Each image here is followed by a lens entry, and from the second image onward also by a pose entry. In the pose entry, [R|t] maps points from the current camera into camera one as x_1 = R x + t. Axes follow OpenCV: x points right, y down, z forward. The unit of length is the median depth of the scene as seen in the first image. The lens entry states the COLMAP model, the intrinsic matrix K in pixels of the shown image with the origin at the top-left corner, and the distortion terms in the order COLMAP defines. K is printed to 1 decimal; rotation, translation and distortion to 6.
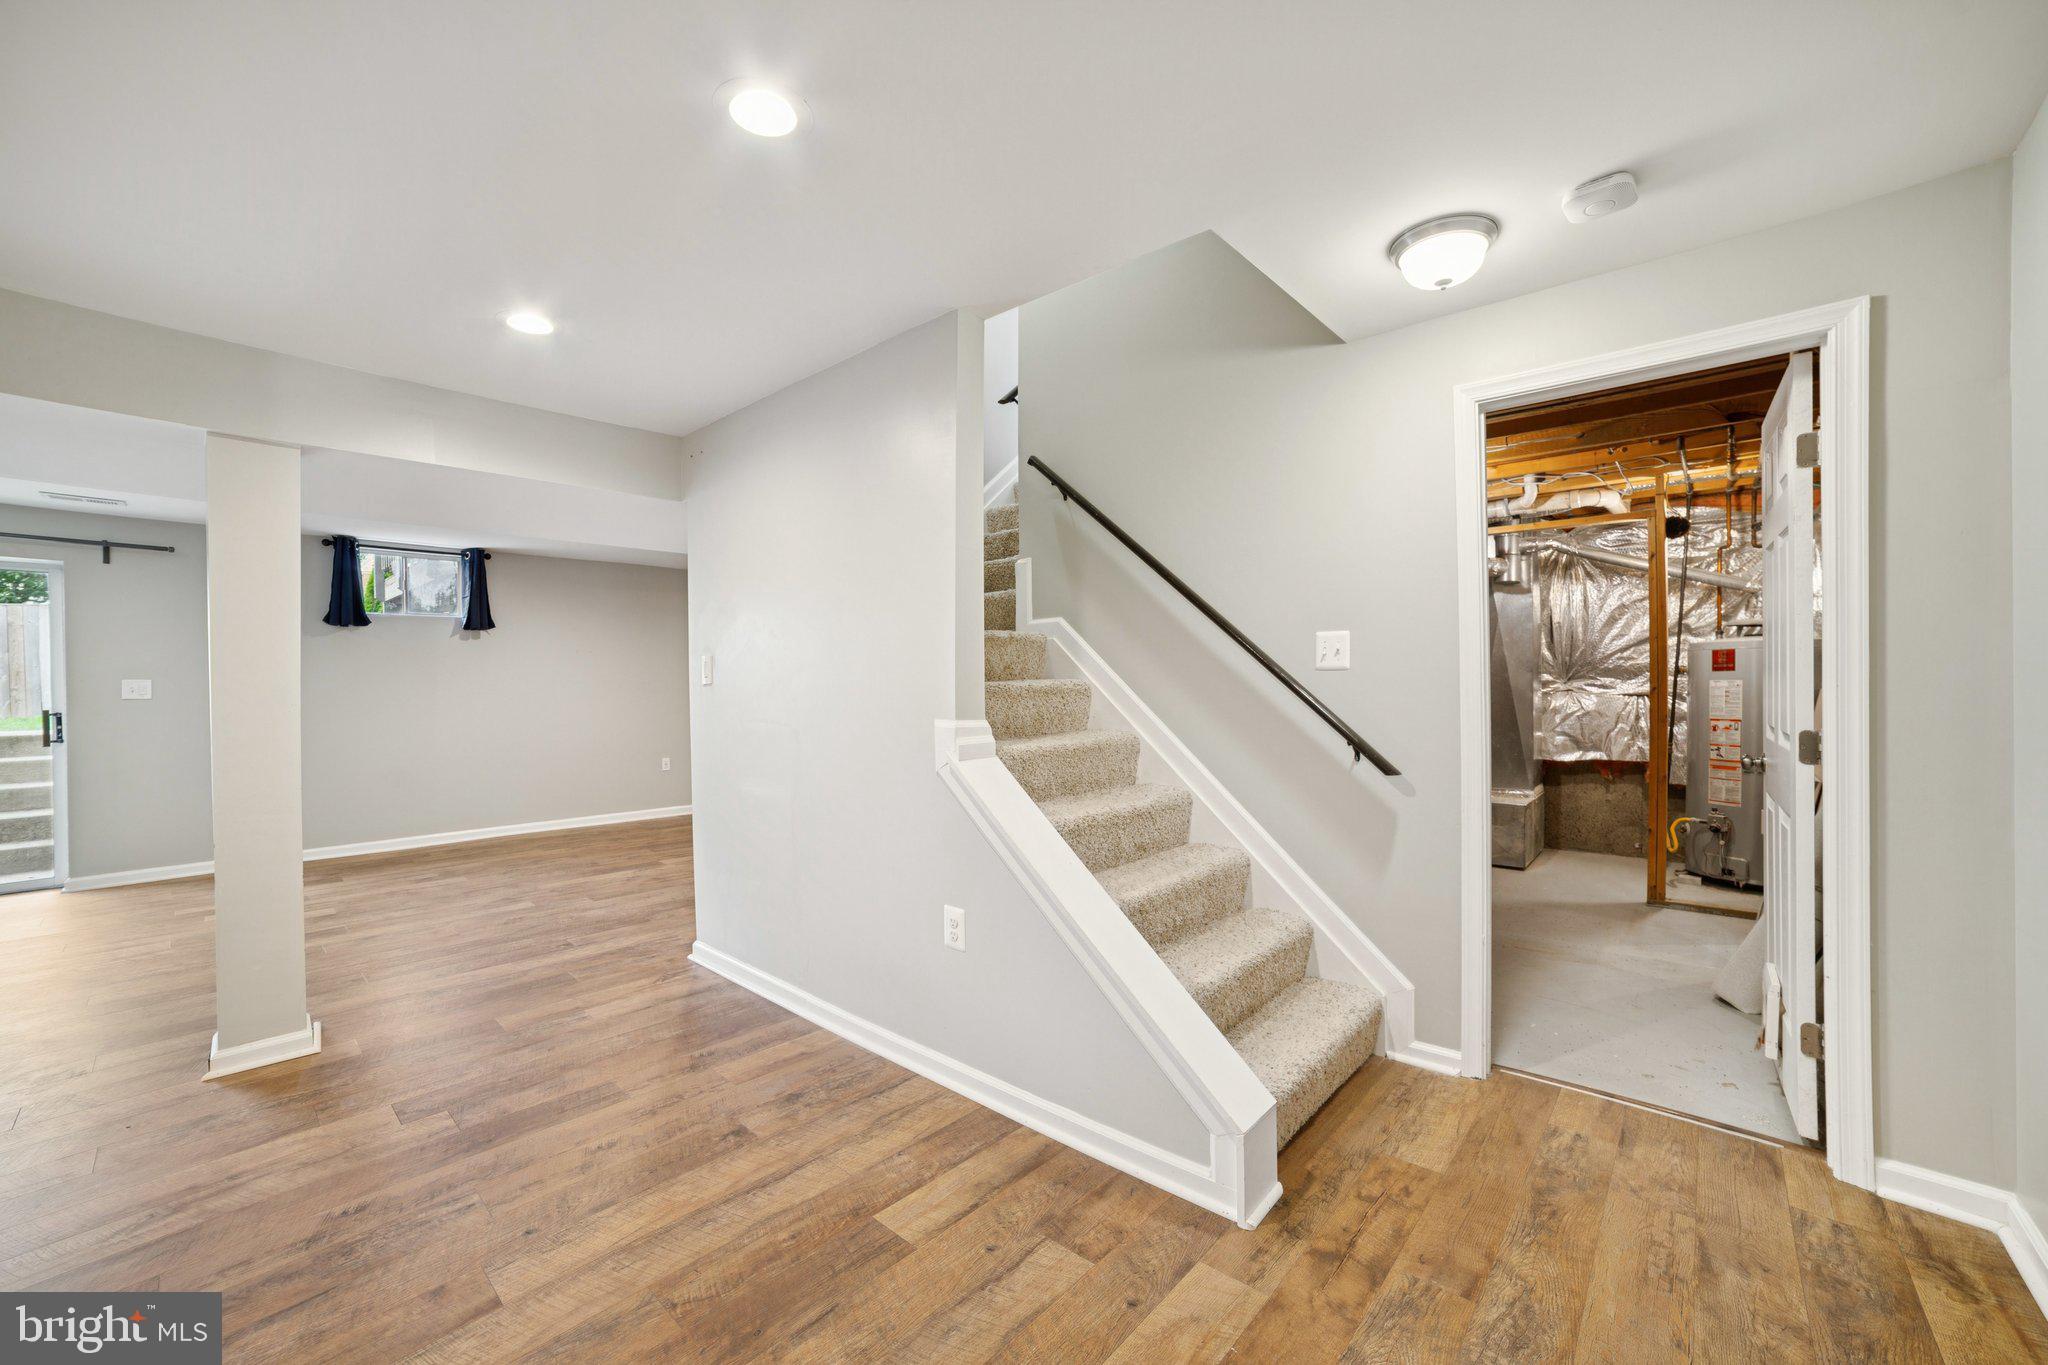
lens RADIAL K [[778.1, 0, 917.6], [0, 778.1, 684.9], [0, 0, 1]] dist [-0.017934, 0.001773]
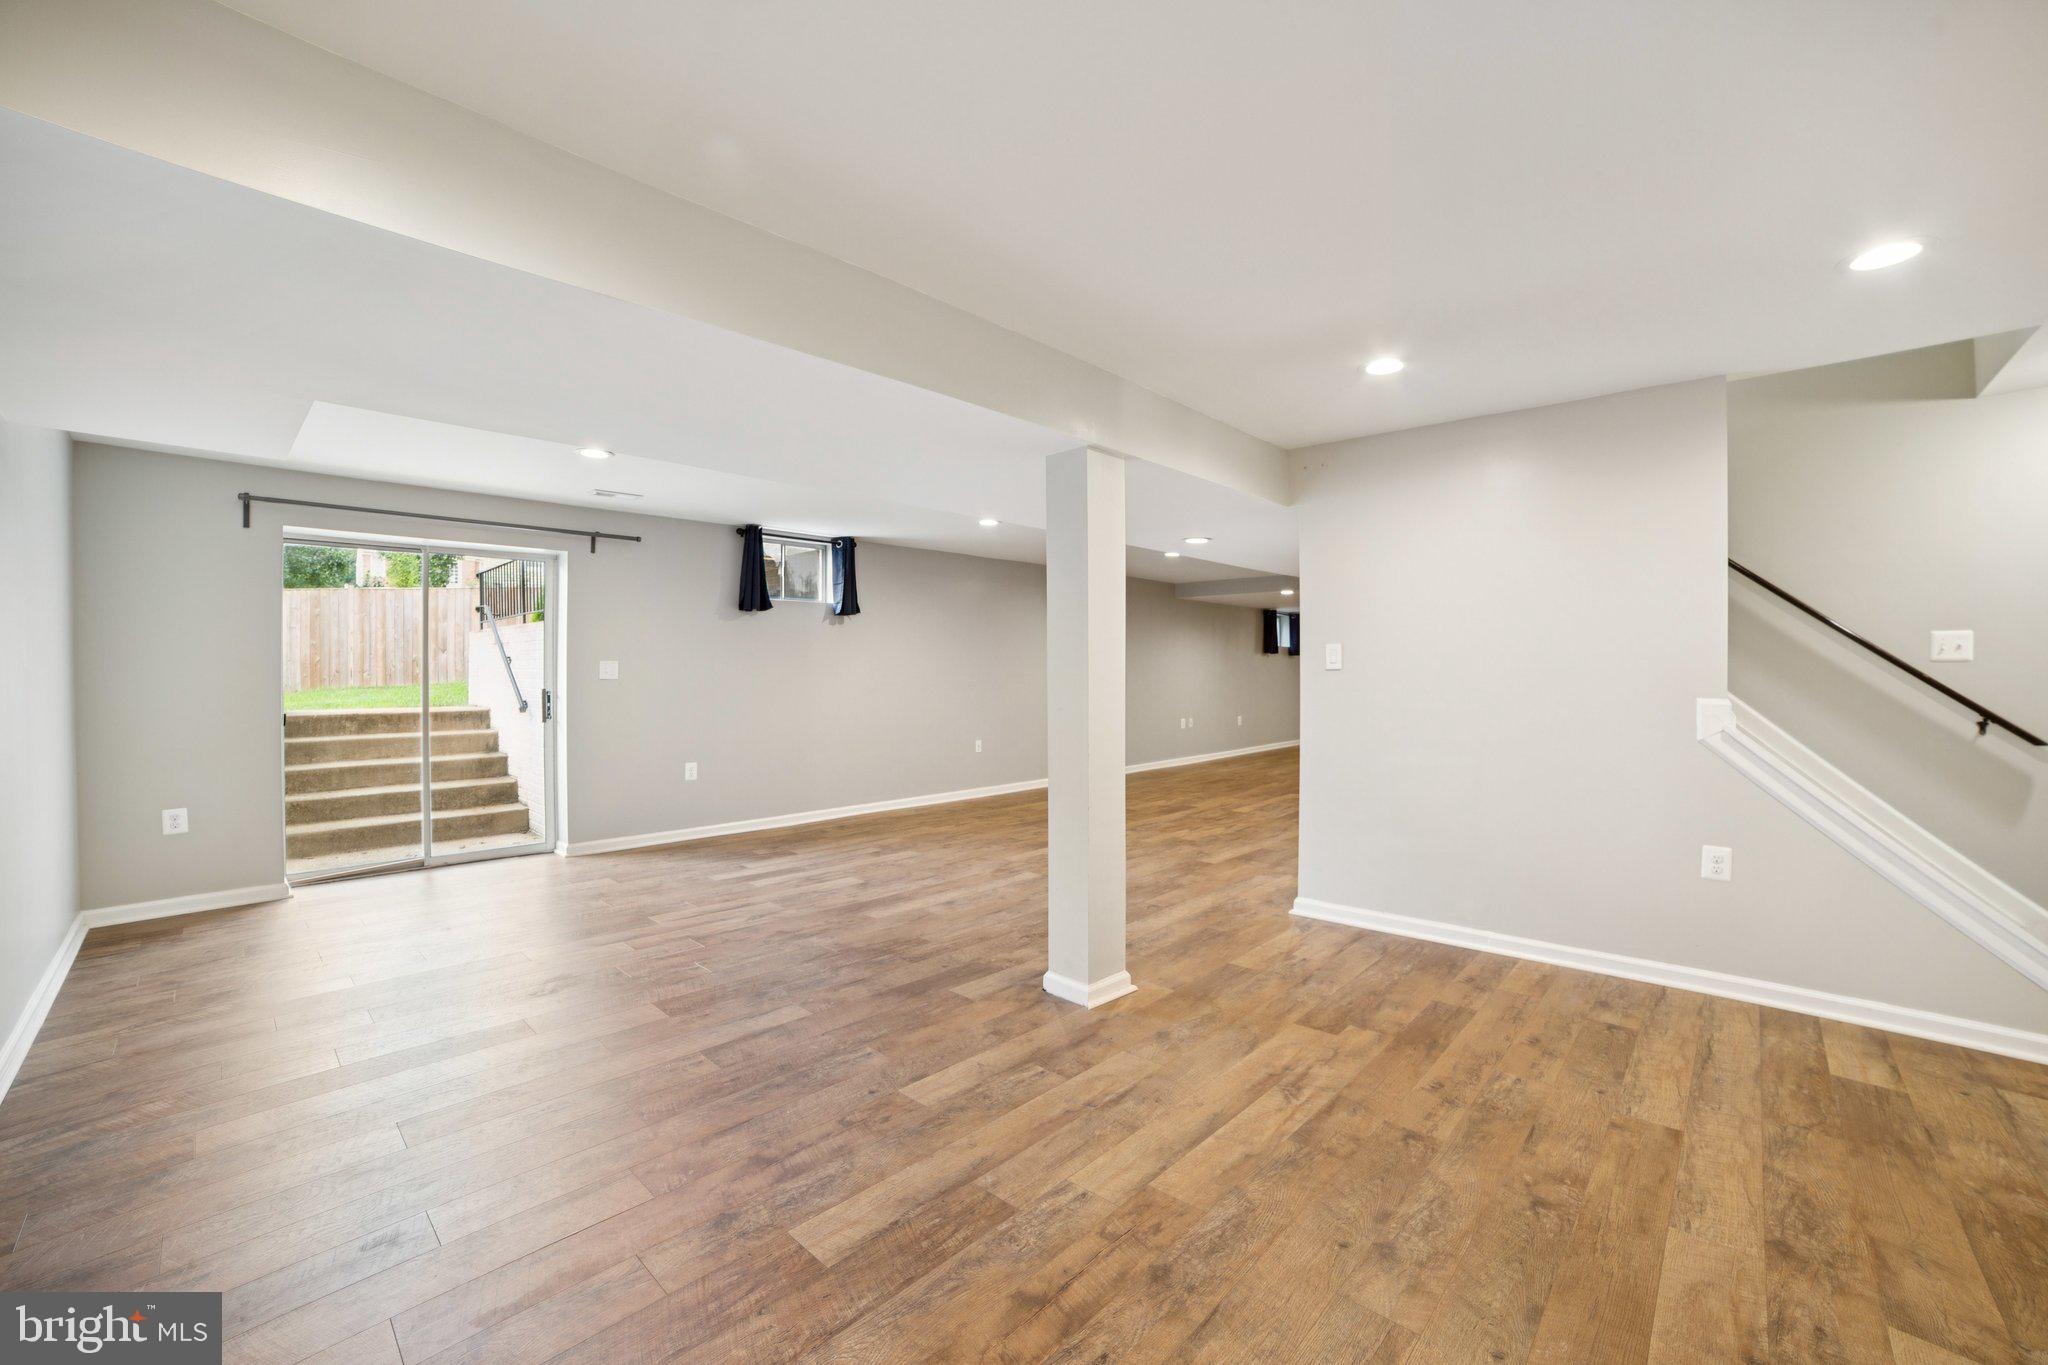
lens RADIAL K [[778.1, 0, 1015.3], [0, 778.1, 687.3], [0, 0, 1]] dist [-0.017934, 0.001773]
pose [[0.999169, 0.005664, 0.040361, -1.229259], [-0.006475, 0.999779, 0.020011, 0.008862], [-0.040239, -0.020255, 0.998985, -0.188987]]
